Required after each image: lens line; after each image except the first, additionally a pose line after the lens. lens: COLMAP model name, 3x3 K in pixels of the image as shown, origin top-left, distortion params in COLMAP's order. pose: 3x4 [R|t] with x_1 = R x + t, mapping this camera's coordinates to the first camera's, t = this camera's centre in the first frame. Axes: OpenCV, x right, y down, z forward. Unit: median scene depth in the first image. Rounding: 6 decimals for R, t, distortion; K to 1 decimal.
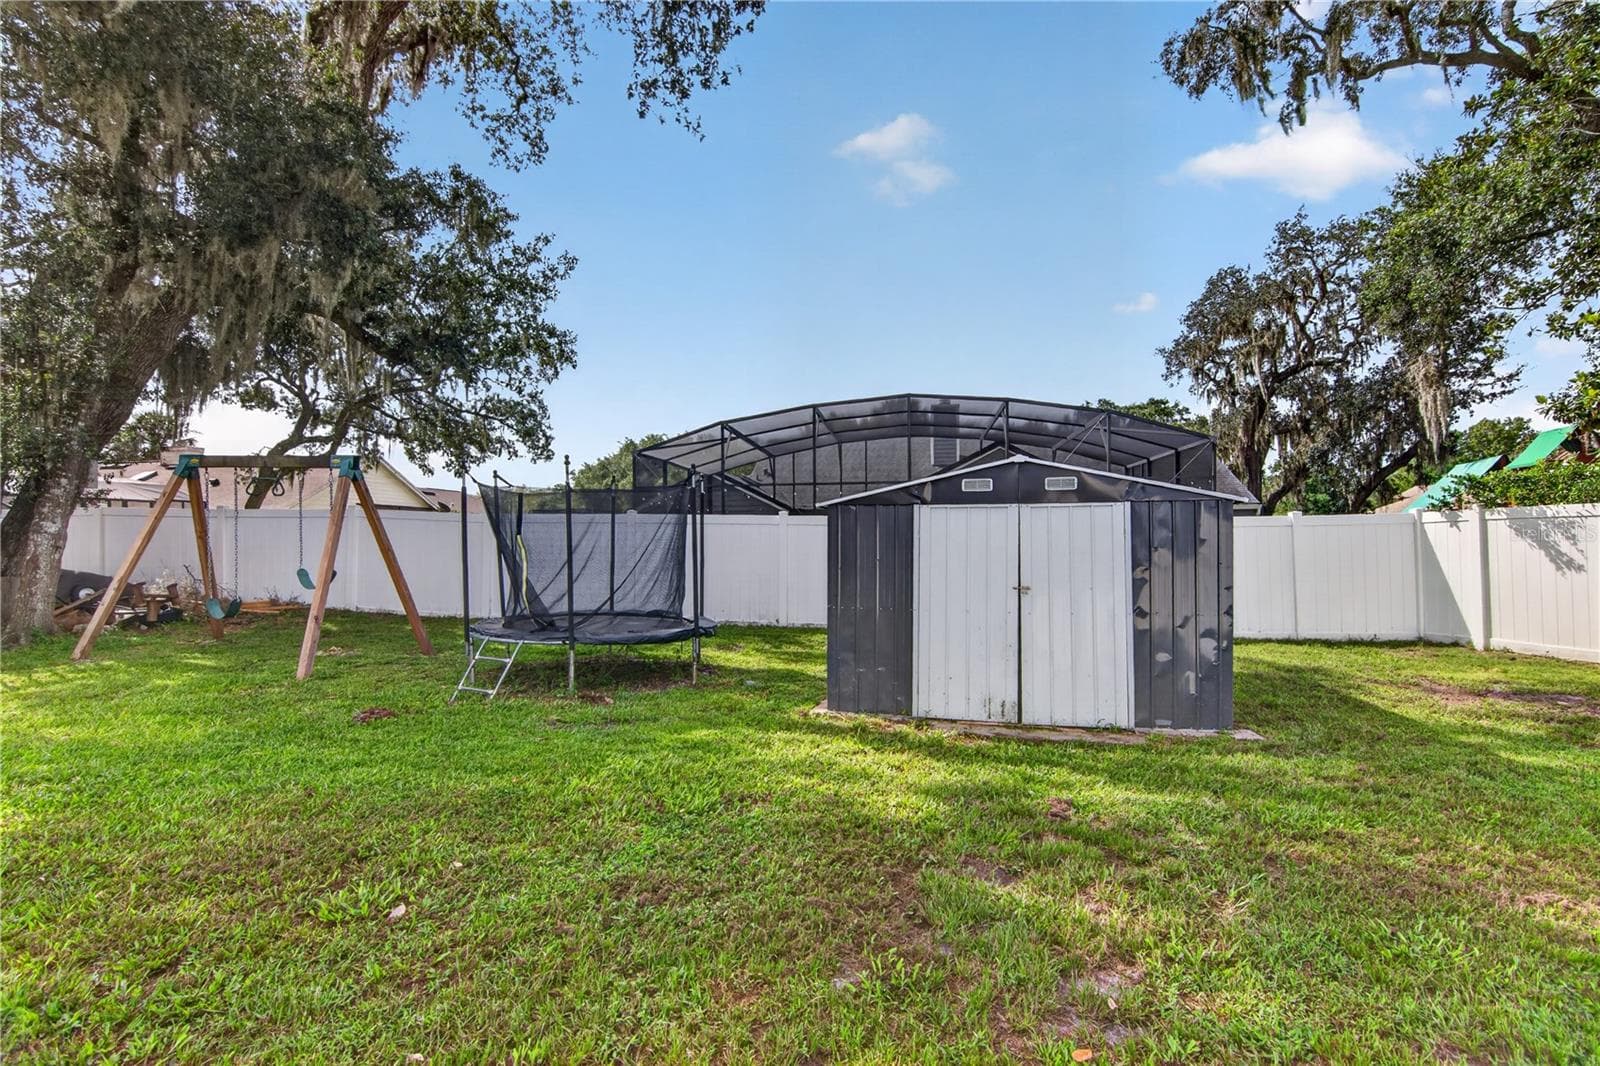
lens RADIAL K [[774.6, 0, 798.8], [0, 774.6, 550.9], [0, 0, 1]] dist [-0.002182, -0.000729]
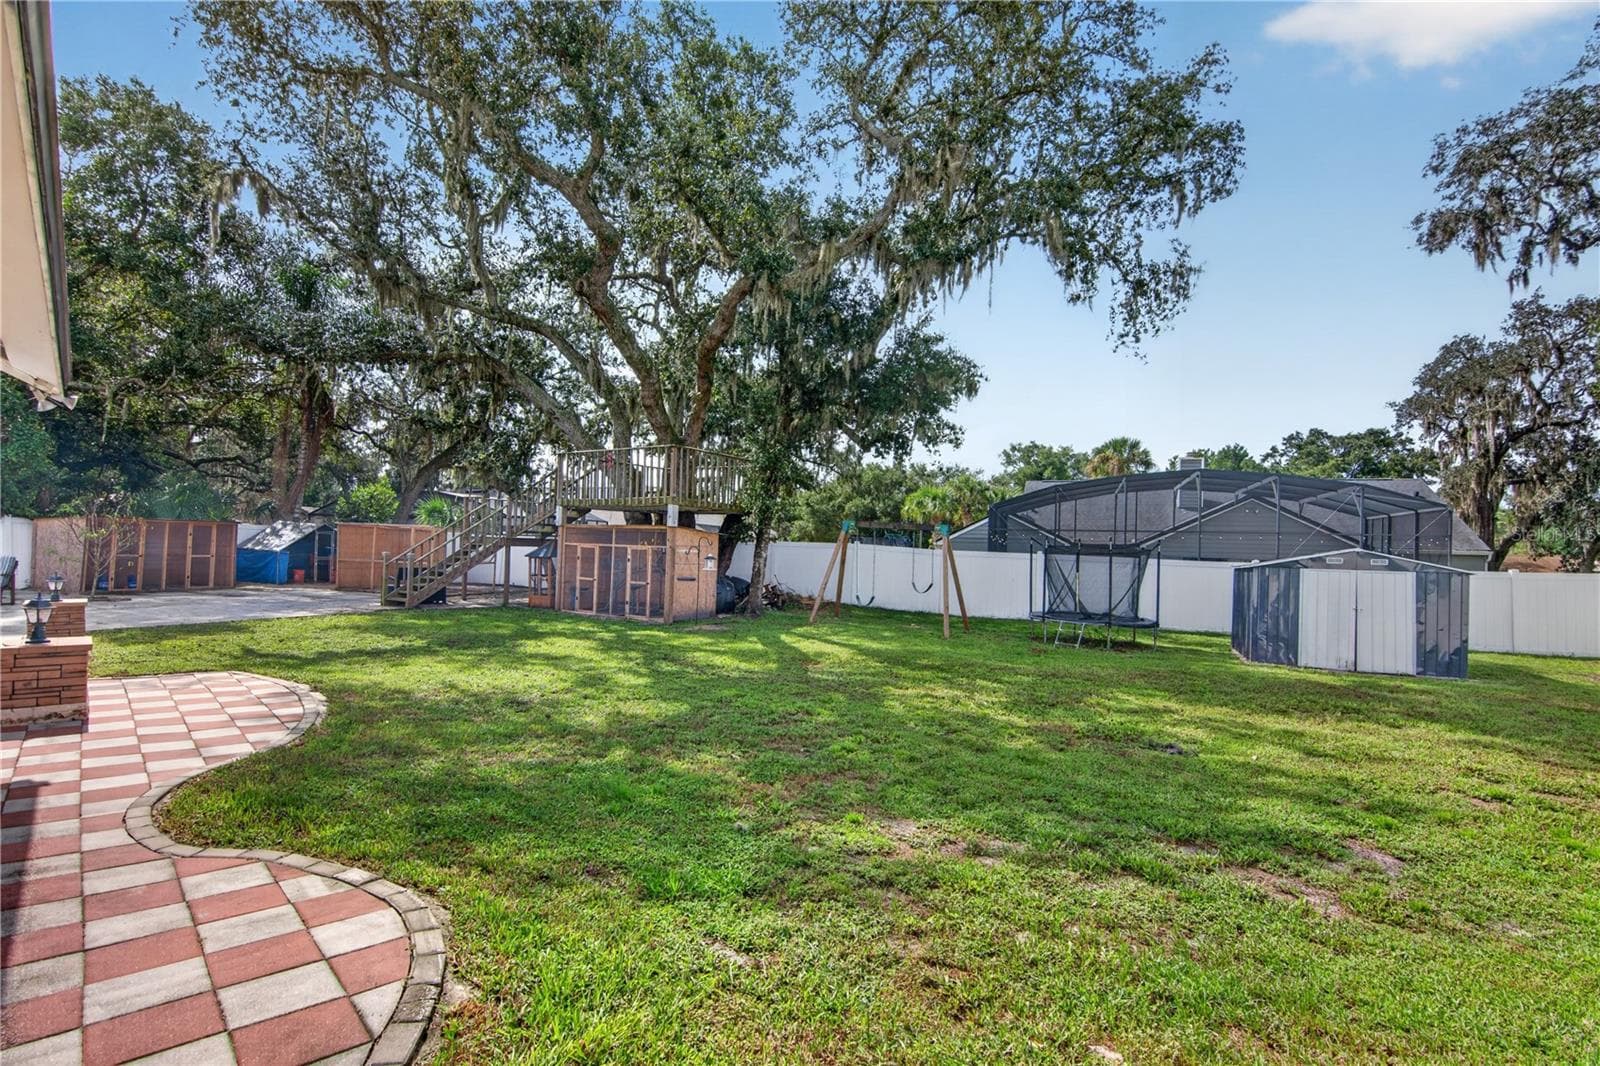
lens RADIAL K [[771.4, 0, 800.0], [0, 771.4, 533.0], [0, 0, 1]] dist [0.000561, -0.000200]
pose [[0.979931, 0.035397, -0.196169, -0.172405], [-0.042072, 0.998665, -0.029965, -0.006847], [0.194847, 0.037617, 0.980112, -0.299216]]
